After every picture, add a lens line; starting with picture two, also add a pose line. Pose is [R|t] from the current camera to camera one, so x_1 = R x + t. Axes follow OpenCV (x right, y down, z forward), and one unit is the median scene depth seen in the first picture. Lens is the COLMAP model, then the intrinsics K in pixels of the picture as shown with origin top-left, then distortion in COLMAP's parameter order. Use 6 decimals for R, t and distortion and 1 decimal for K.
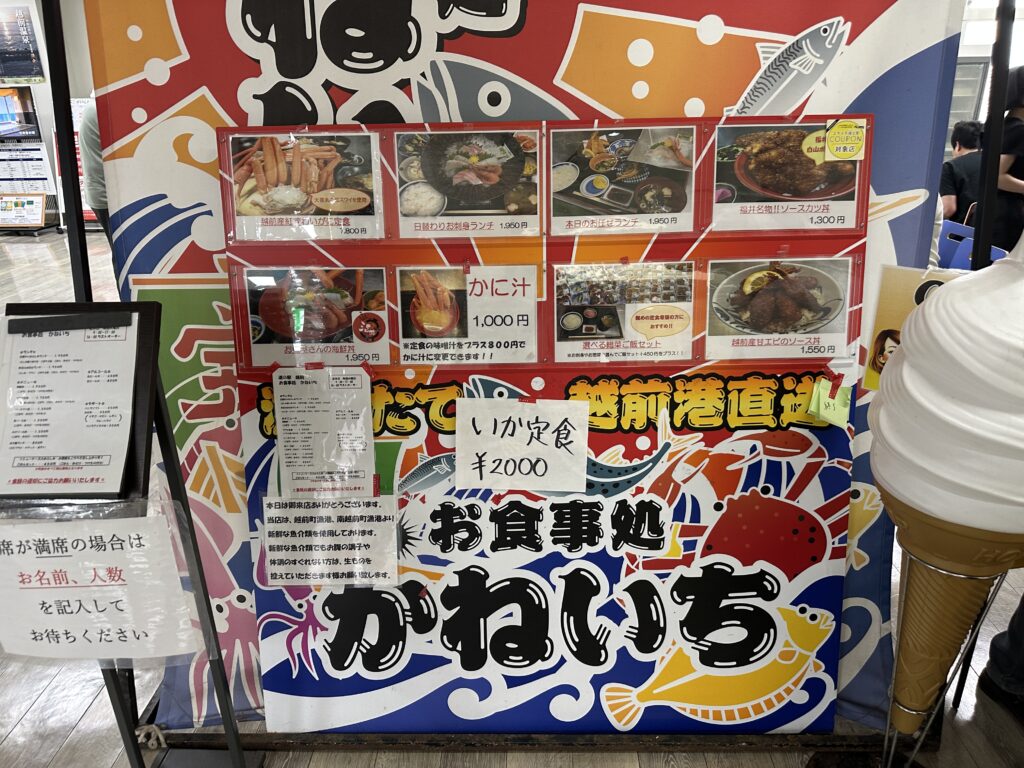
lens RADIAL K [[701.5, 0, 512.0], [0, 701.5, 384.0], [0, 0, 1]] dist [0.138155, -0.238182]
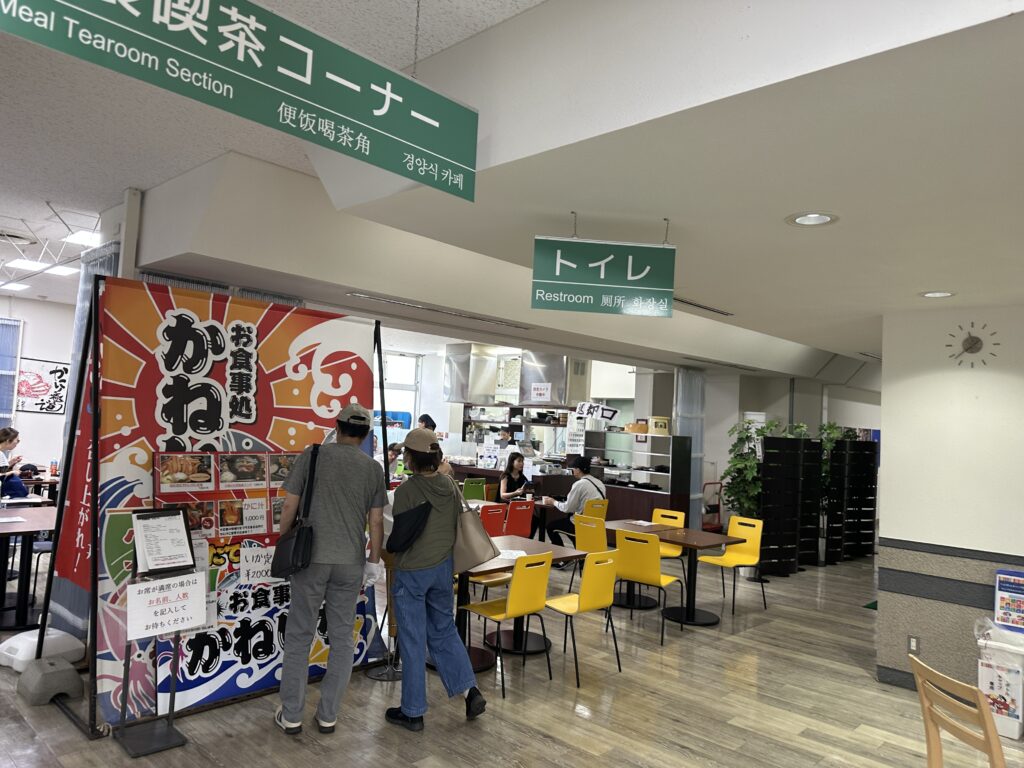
lens RADIAL K [[701.5, 0, 512.0], [0, 701.5, 384.0], [0, 0, 1]] dist [0.138155, -0.238182]
pose [[0.657695, 0.090702, 0.747804, -1.473866], [0.221025, 0.925793, -0.306683, 0.498748], [-0.720129, 0.366987, 0.588842, -1.557050]]
